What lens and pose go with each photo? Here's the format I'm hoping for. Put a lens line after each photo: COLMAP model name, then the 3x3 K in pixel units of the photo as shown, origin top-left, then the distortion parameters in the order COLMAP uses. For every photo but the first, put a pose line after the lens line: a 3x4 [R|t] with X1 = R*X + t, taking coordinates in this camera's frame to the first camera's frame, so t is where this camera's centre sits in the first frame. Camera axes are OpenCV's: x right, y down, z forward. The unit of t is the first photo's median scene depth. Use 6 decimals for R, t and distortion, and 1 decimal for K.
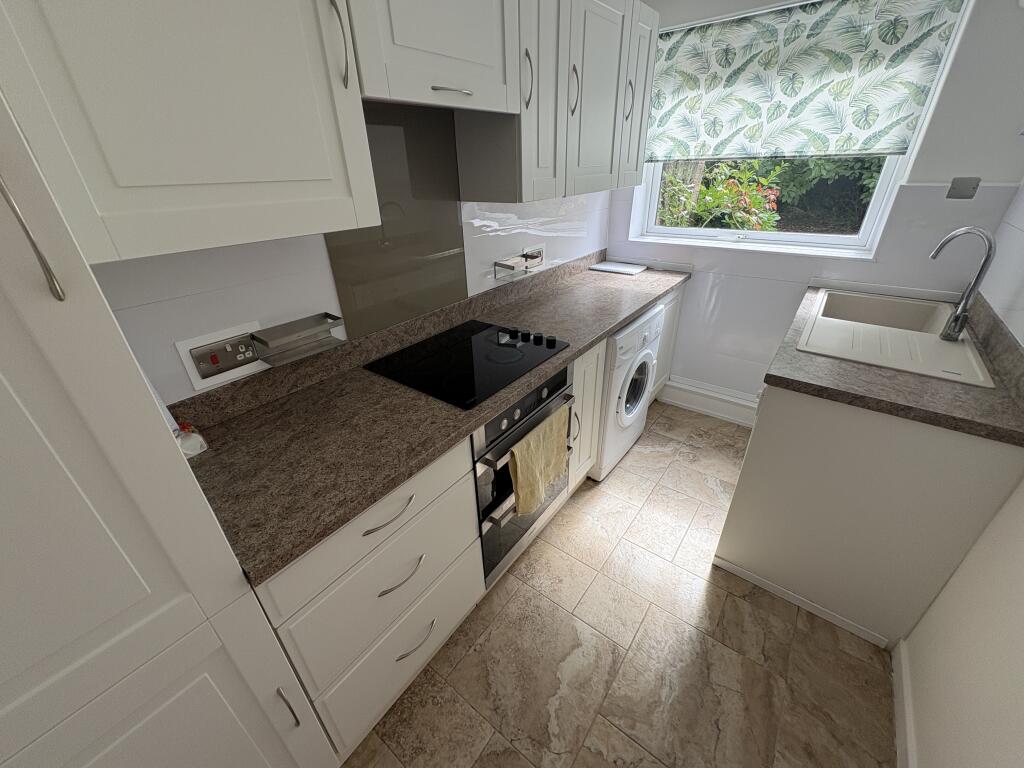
lens RADIAL K [[407.5, 0, 512.0], [0, 407.5, 384.0], [0, 0, 1]] dist [-0.000776, -0.000230]
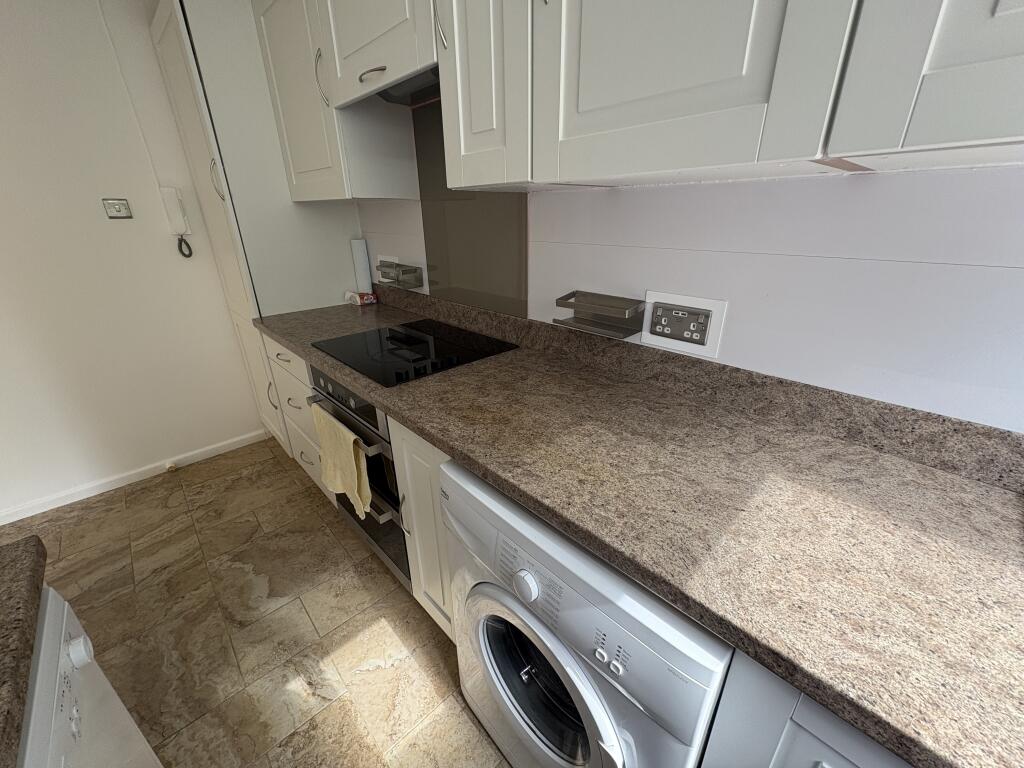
lens RADIAL K [[409.3, 0, 511.3], [0, 409.3, 381.6], [0, 0, 1]] dist [0.000241, 0.000515]
pose [[-0.163552, 0.404508, -0.899791, 0.642073], [-0.451001, 0.780527, 0.432869, -0.440241], [0.877410, 0.476603, 0.054777, 0.985974]]
